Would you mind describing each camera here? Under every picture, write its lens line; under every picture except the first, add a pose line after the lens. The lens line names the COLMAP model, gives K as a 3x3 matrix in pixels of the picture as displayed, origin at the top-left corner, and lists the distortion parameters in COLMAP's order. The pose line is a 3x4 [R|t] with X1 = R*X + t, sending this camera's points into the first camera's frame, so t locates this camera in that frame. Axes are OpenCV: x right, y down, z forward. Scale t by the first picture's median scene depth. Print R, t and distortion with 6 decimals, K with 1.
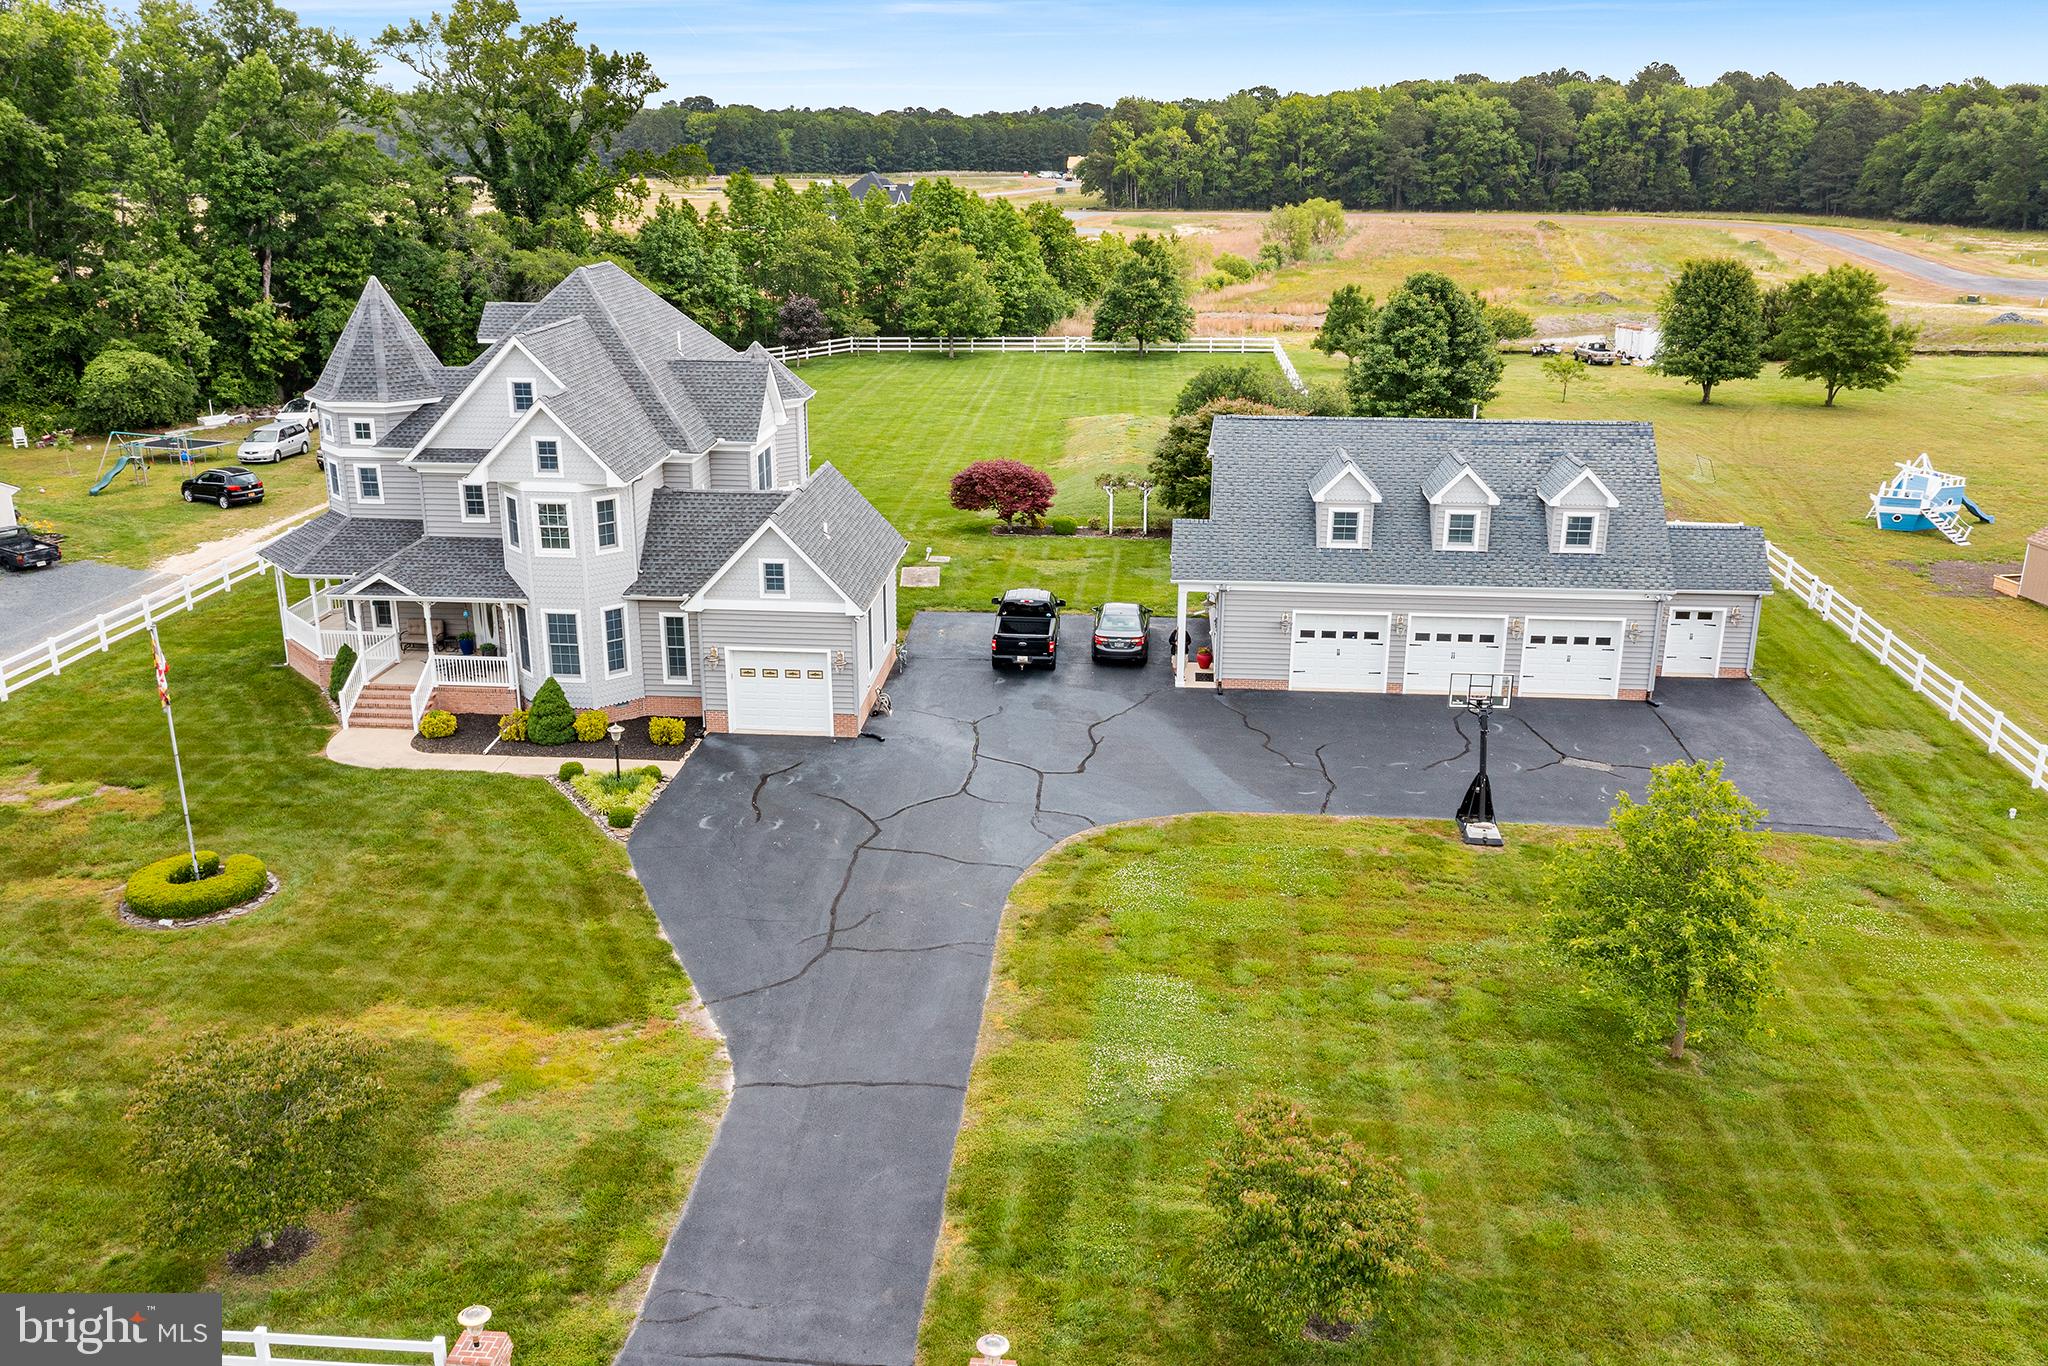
lens RADIAL K [[1646.9, 0, 1024.0], [0, 1646.9, 683.0], [0, 0, 1]] dist [-0.008870, 0.005704]
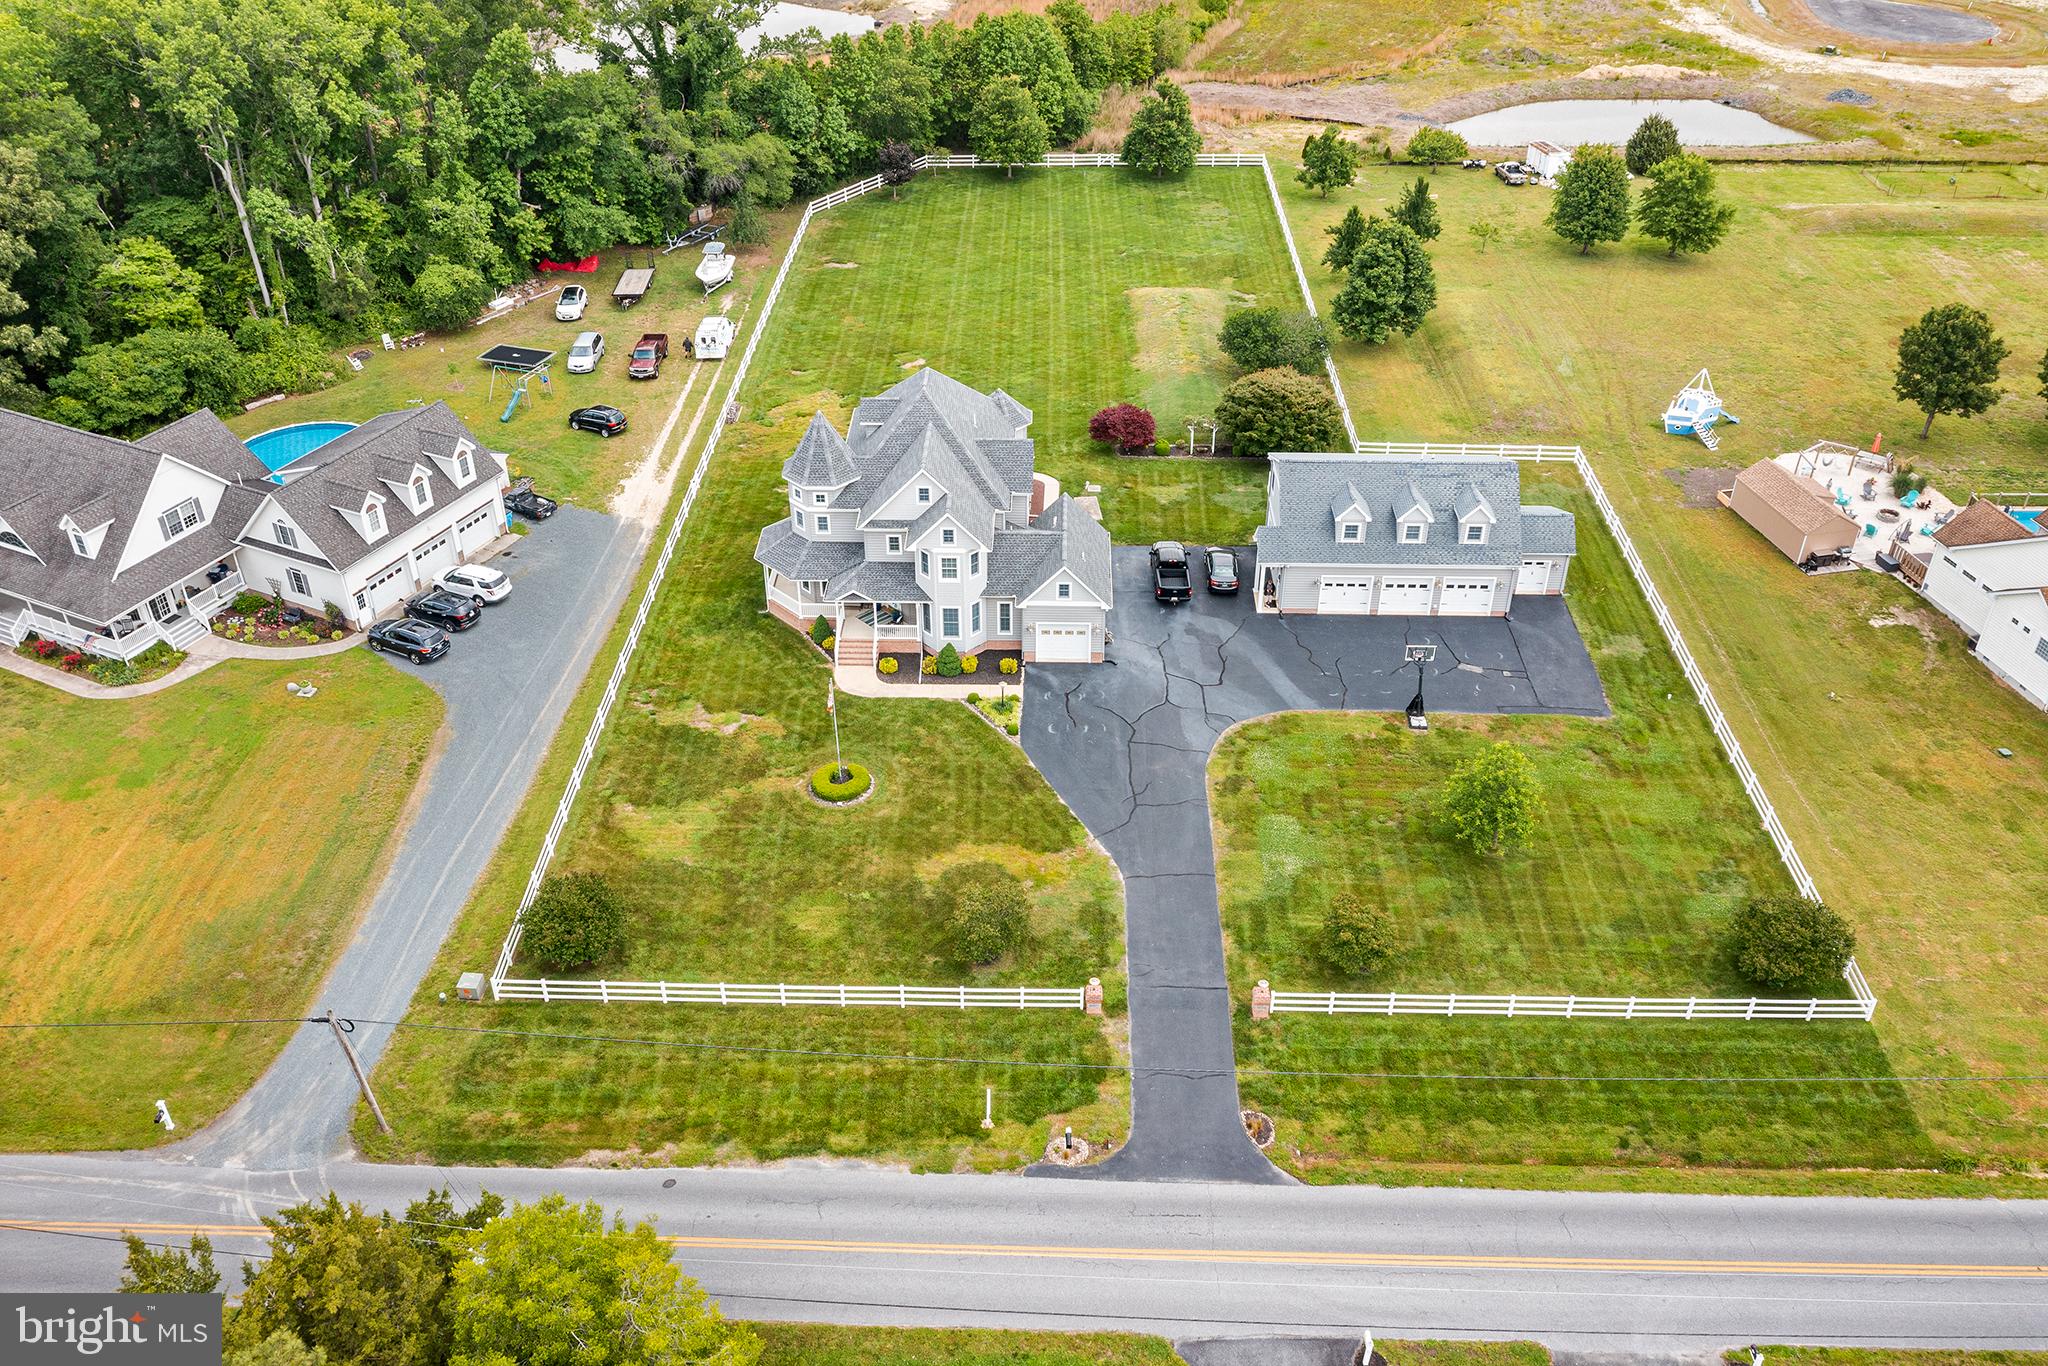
lens RADIAL K [[1622.7, 0, 1024.0], [0, 1622.7, 683.0], [0, 0, 1]] dist [-0.006185, 0.014096]
pose [[0.998498, -0.035997, 0.041301, -0.305286], [0.022953, 0.959363, 0.281240, -0.541380], [-0.049746, -0.279870, 0.958748, -0.940555]]
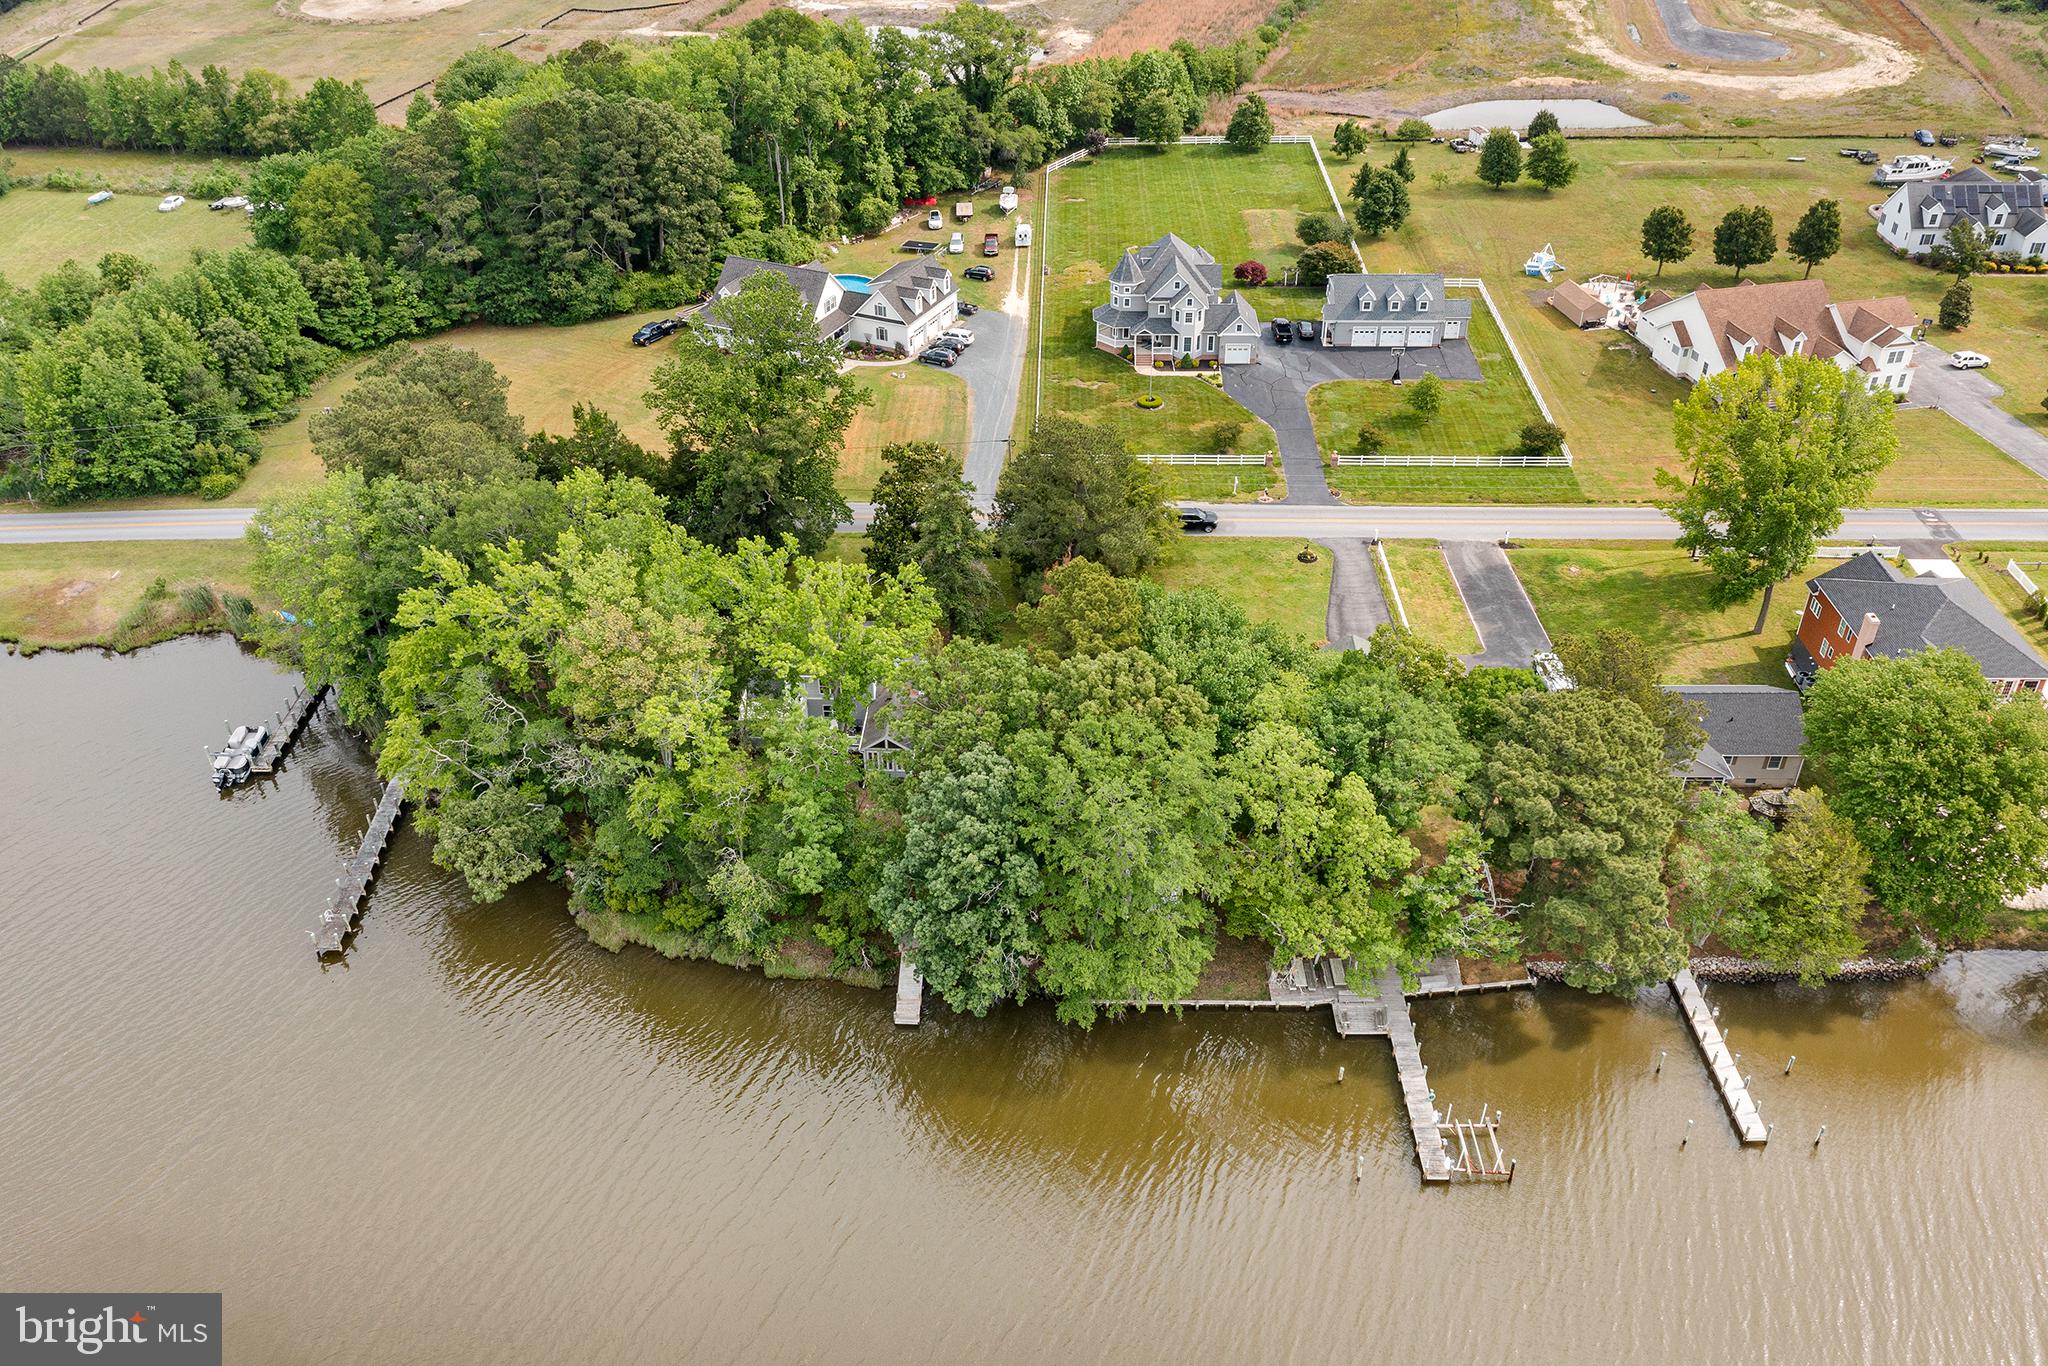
lens RADIAL K [[1622.7, 0, 1024.0], [0, 1622.7, 683.0], [0, 0, 1]] dist [-0.006185, 0.014096]
pose [[0.998393, -0.043456, 0.036372, -0.996232], [0.031277, 0.957785, 0.285779, -0.444106], [-0.047255, -0.284182, 0.957605, -3.645777]]
